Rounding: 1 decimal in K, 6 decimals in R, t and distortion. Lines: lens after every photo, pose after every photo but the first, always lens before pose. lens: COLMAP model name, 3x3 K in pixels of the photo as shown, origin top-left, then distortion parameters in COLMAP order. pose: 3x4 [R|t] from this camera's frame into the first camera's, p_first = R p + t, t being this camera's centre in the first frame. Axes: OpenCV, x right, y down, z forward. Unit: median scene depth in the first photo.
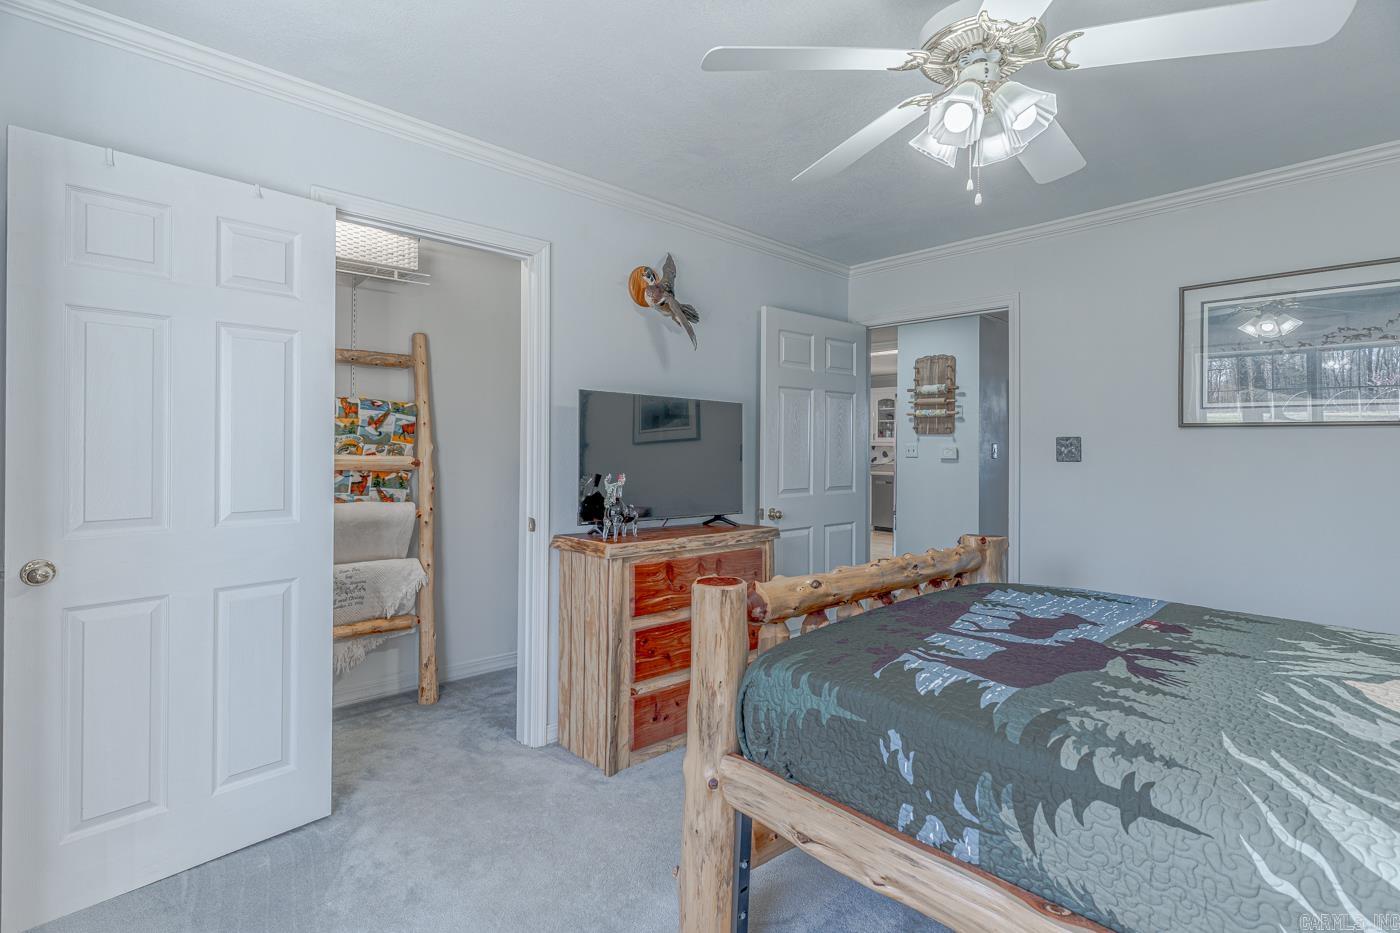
lens RADIAL K [[668.9, 0, 696.5], [0, 668.9, 446.0], [0, 0, 1]] dist [-0.003394, 0.000007]
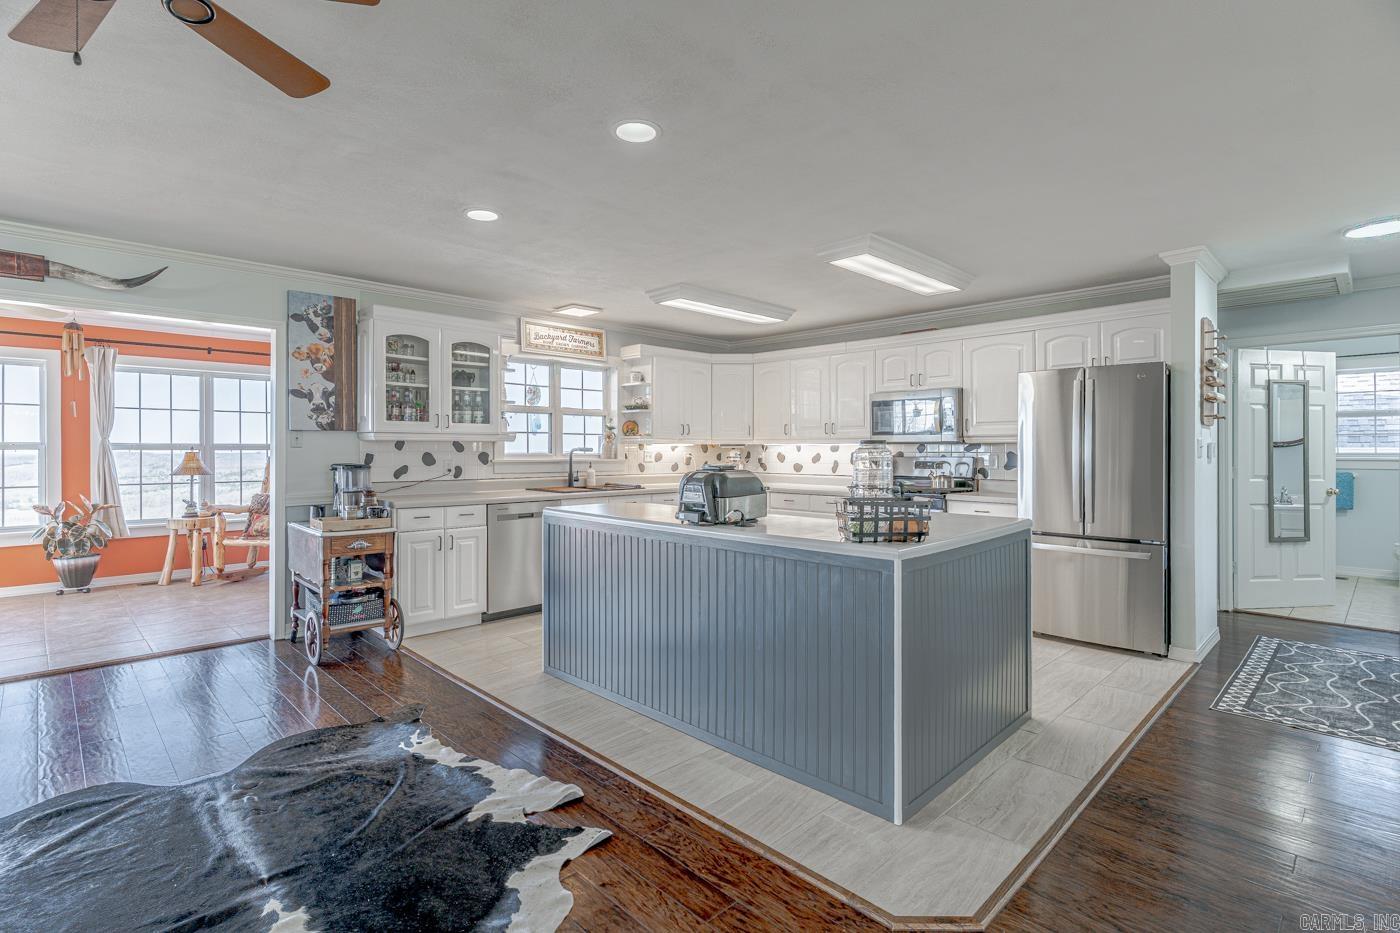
lens RADIAL K [[668.9, 0, 696.5], [0, 668.9, 446.0], [0, 0, 1]] dist [-0.003394, 0.000007]
pose [[-0.034560, -0.000670, 0.999402, -0.196480], [-0.000392, 1.000000, 0.000657, 0.002942], [-0.999403, -0.000369, -0.034560, 0.847689]]
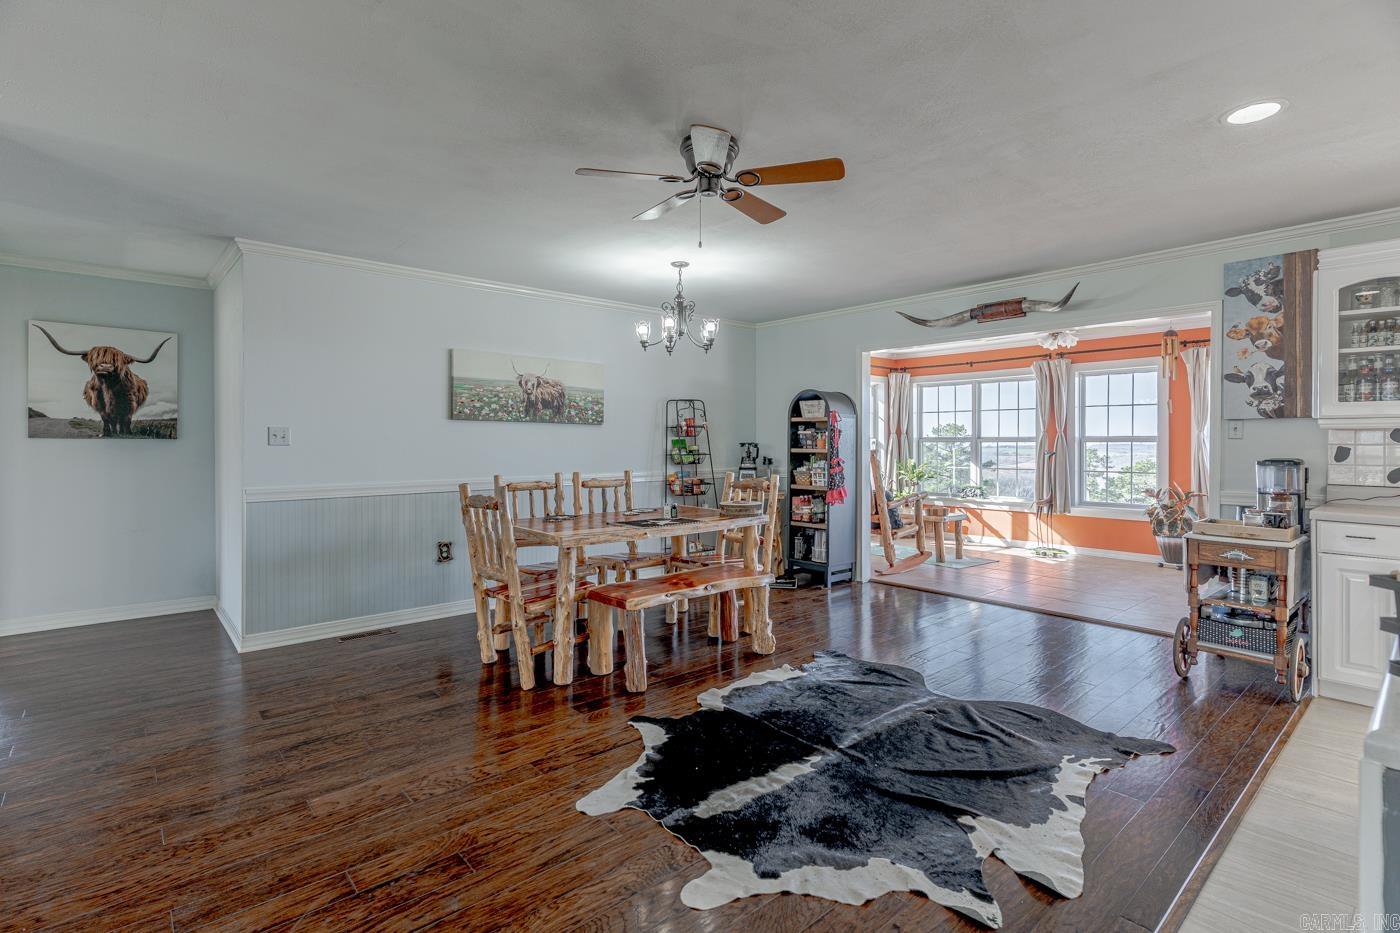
lens RADIAL K [[668.9, 0, 696.5], [0, 668.9, 446.0], [0, 0, 1]] dist [-0.003394, 0.000007]
pose [[0.999695, -0.004401, -0.024298, -0.058978], [0.004540, 0.999974, 0.005663, 0.004717], [0.024272, -0.005772, 0.999689, 0.705425]]
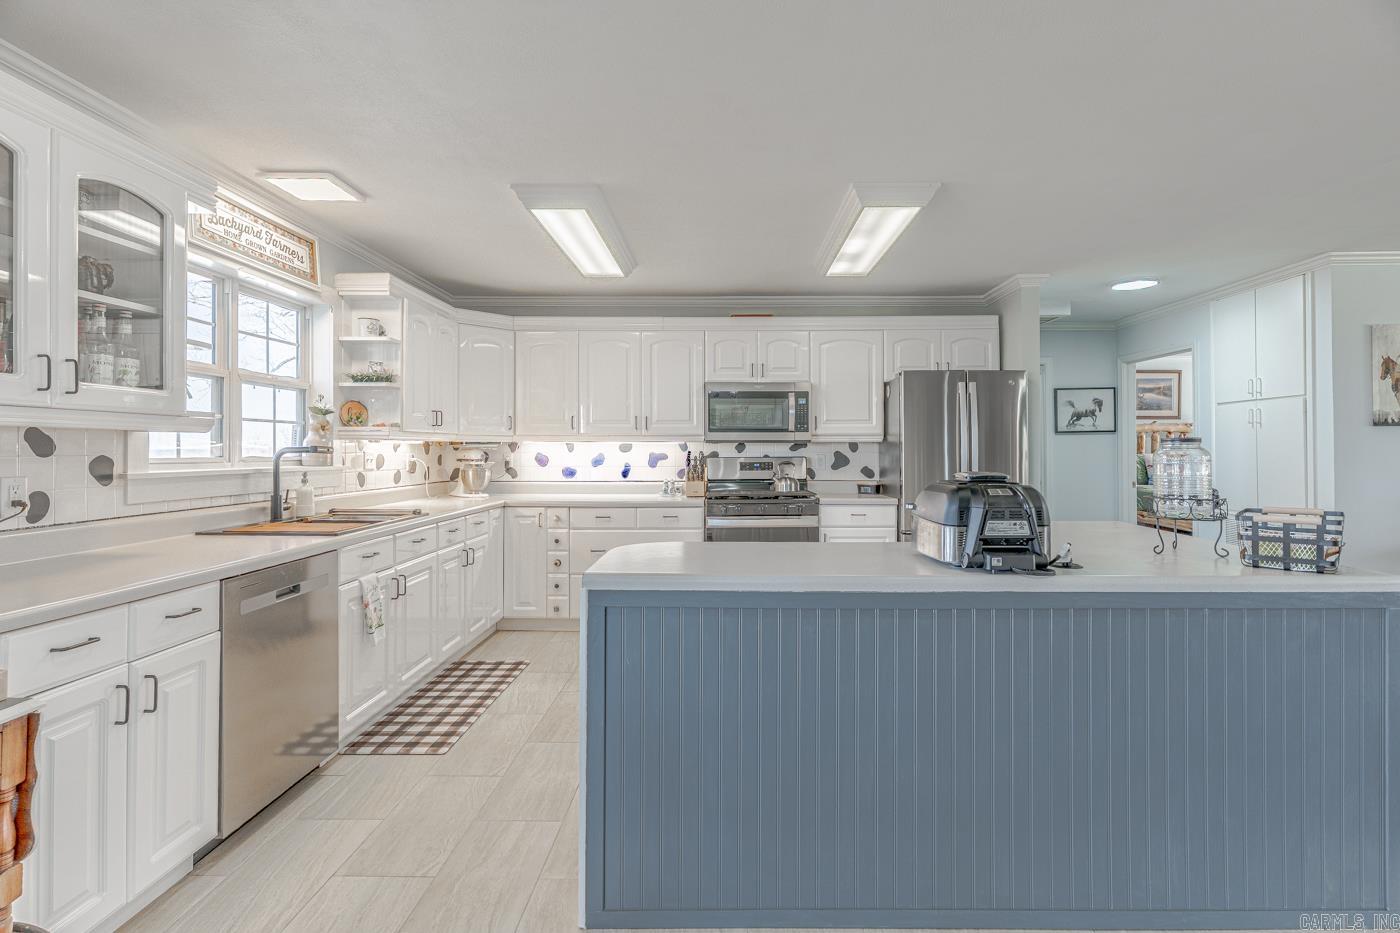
lens RADIAL K [[675.4, 0, 717.2], [0, 675.4, 438.2], [0, 0, 1]] dist [-0.001123, -0.000086]
pose [[-0.730026, 0.004767, 0.683403, 0.022272], [-0.004302, 0.999924, -0.011571, 0.003910], [-0.683406, -0.011387, -0.729950, 1.015147]]
